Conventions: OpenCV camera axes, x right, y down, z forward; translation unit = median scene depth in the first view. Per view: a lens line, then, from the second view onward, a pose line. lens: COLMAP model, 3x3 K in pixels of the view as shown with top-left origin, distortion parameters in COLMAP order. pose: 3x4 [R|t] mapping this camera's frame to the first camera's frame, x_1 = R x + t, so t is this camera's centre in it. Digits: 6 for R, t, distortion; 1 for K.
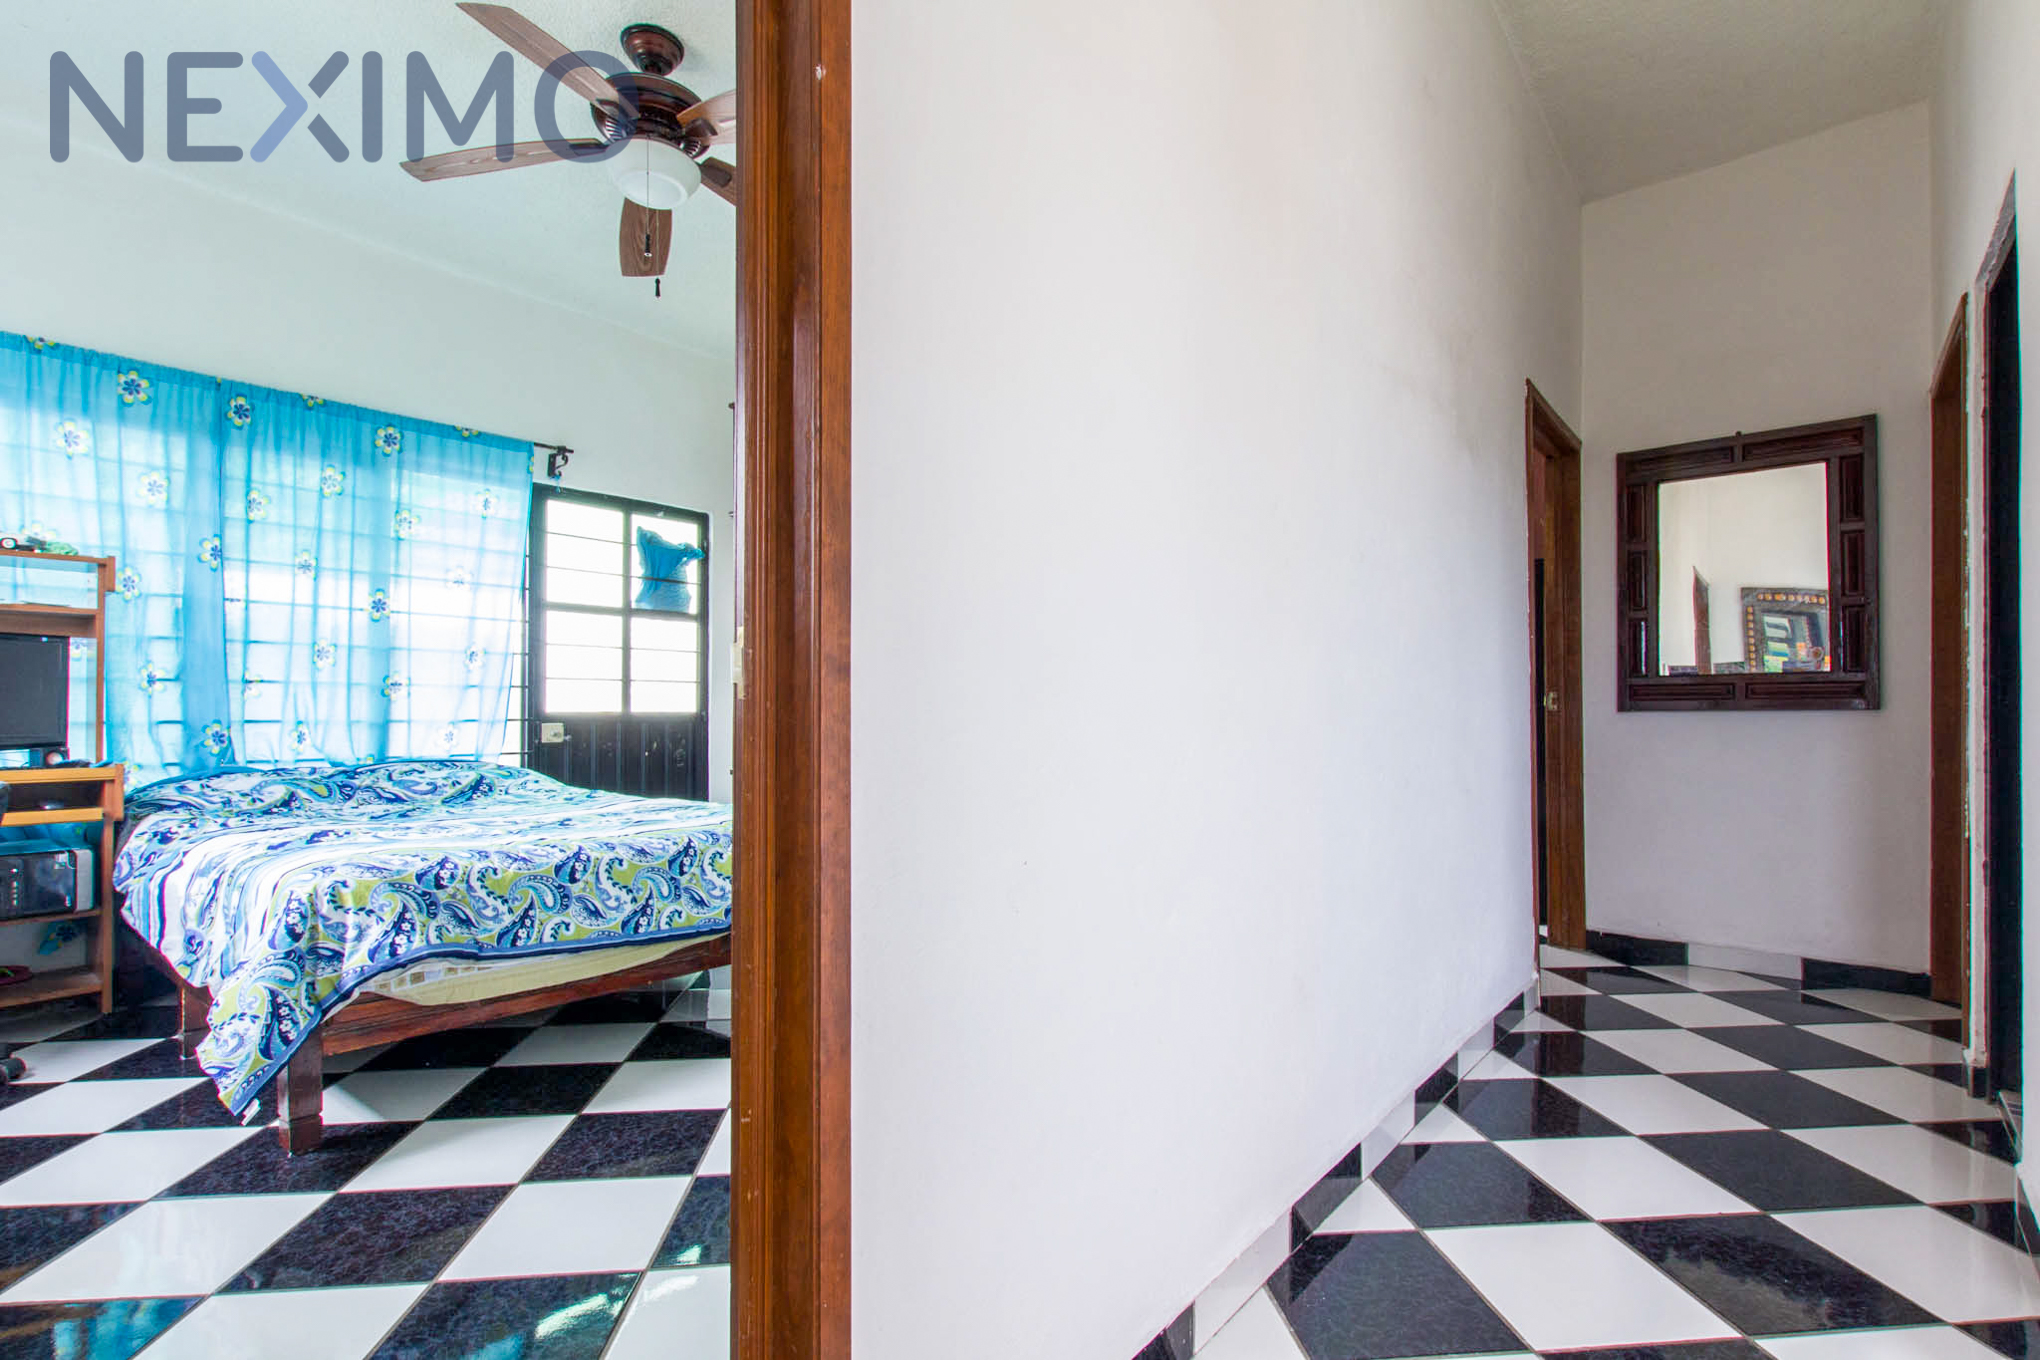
lens RADIAL K [[1006.7, 0, 1114.4], [0, 1006.7, 708.6], [0, 0, 1]] dist [-0.001371, -0.004297]
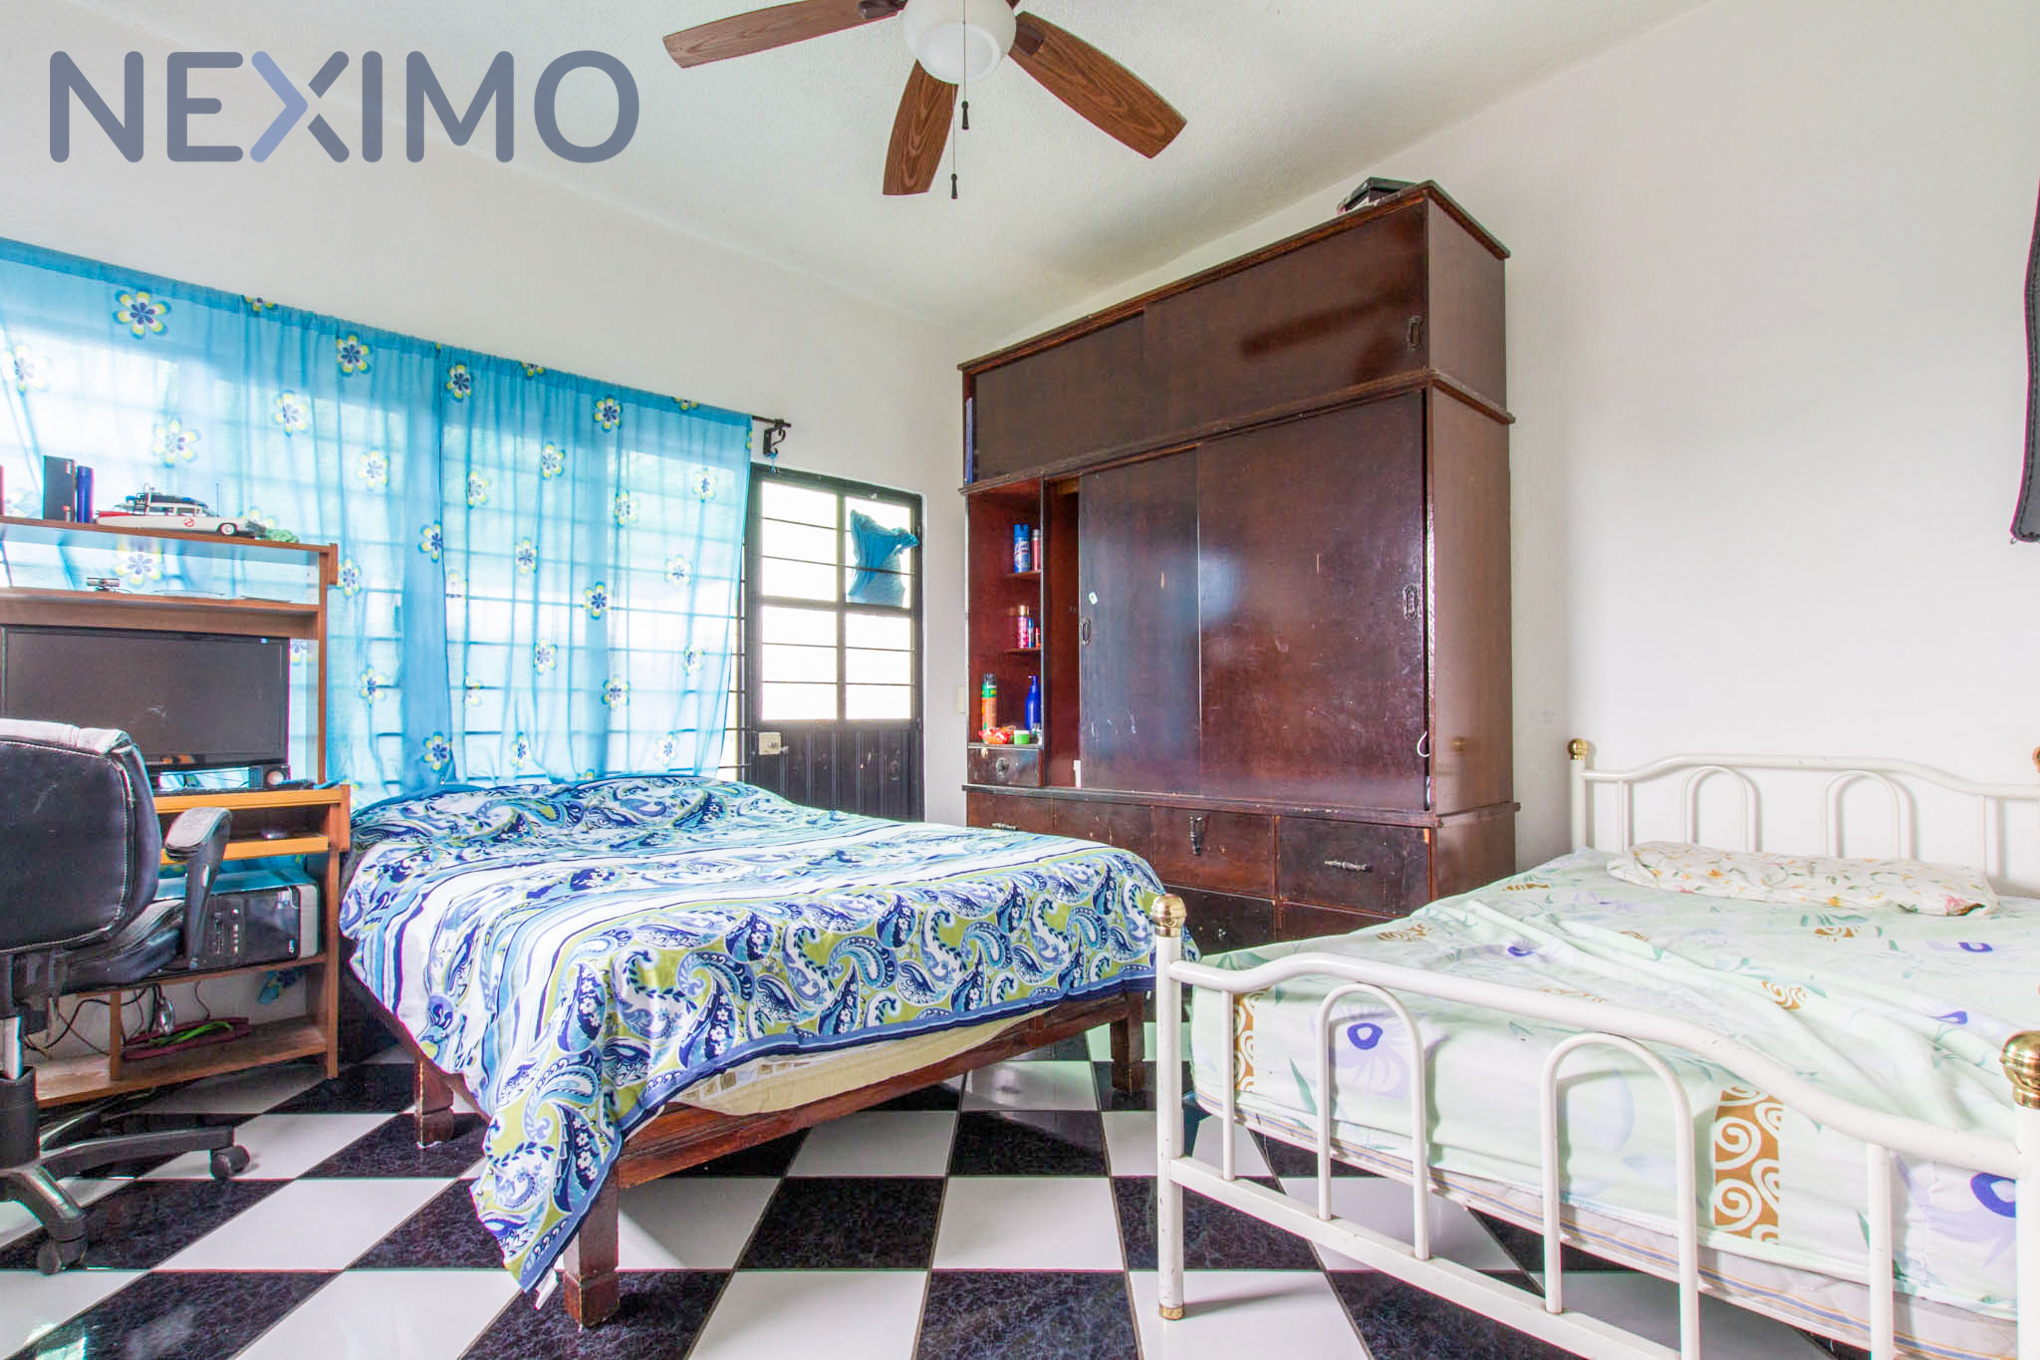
lens RADIAL K [[961.4, 0, 1024.5], [0, 961.4, 704.3], [0, 0, 1]] dist [0.000261, -0.001368]
pose [[0.991112, -0.009024, -0.132722, -0.293602], [0.007861, 0.999926, -0.009290, -0.000922], [0.132796, 0.008164, 0.991110, 0.249714]]
